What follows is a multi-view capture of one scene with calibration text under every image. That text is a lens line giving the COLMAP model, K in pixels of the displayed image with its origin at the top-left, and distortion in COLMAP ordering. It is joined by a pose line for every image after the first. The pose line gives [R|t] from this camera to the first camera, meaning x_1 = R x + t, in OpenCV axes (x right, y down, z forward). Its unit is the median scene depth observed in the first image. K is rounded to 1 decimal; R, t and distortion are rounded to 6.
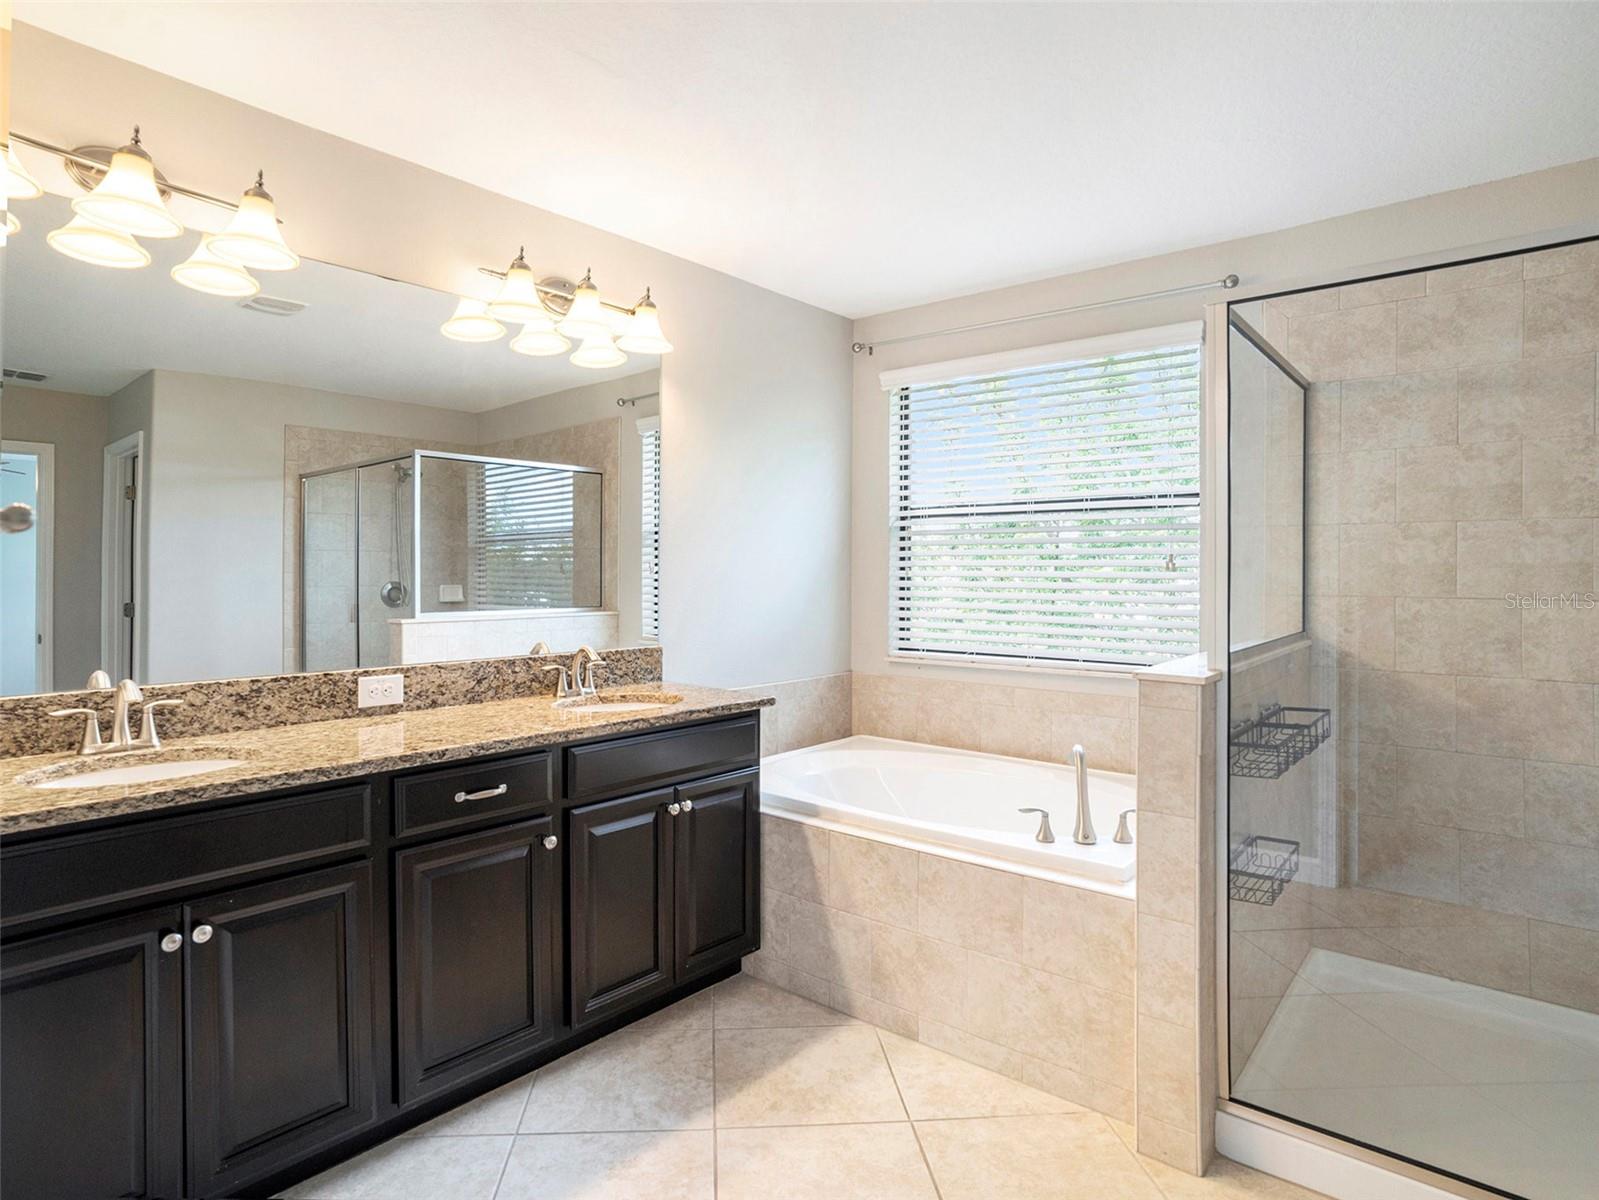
lens RADIAL K [[864.5, 0, 699.6], [0, 864.5, 573.1], [0, 0, 1]] dist [-0.056317, 0.022160]
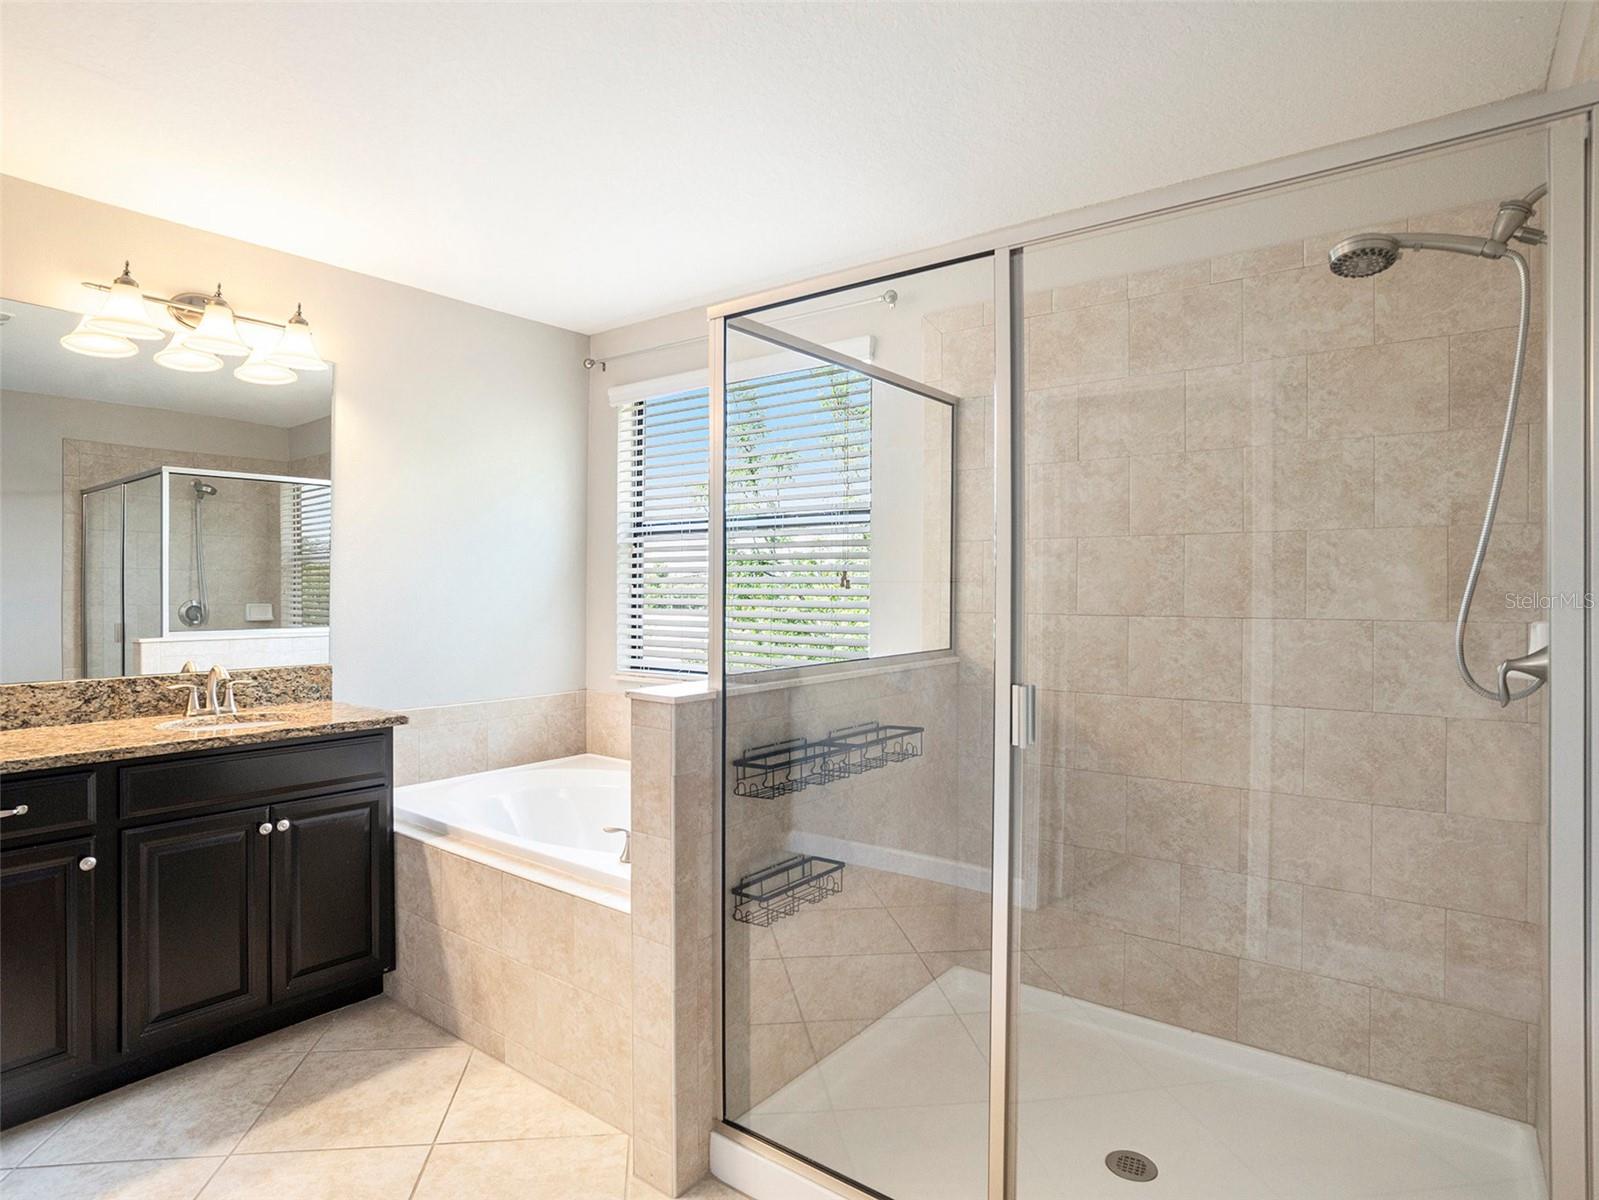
lens RADIAL K [[864.5, 0, 816.8], [0, 864.5, 588.2], [0, 0, 1]] dist [-0.056317, 0.022160]
pose [[0.998583, -0.001860, 0.053184, 0.539996], [0.001912, 0.999998, -0.000945, -0.001390], [-0.053182, 0.001045, 0.998584, -0.007358]]
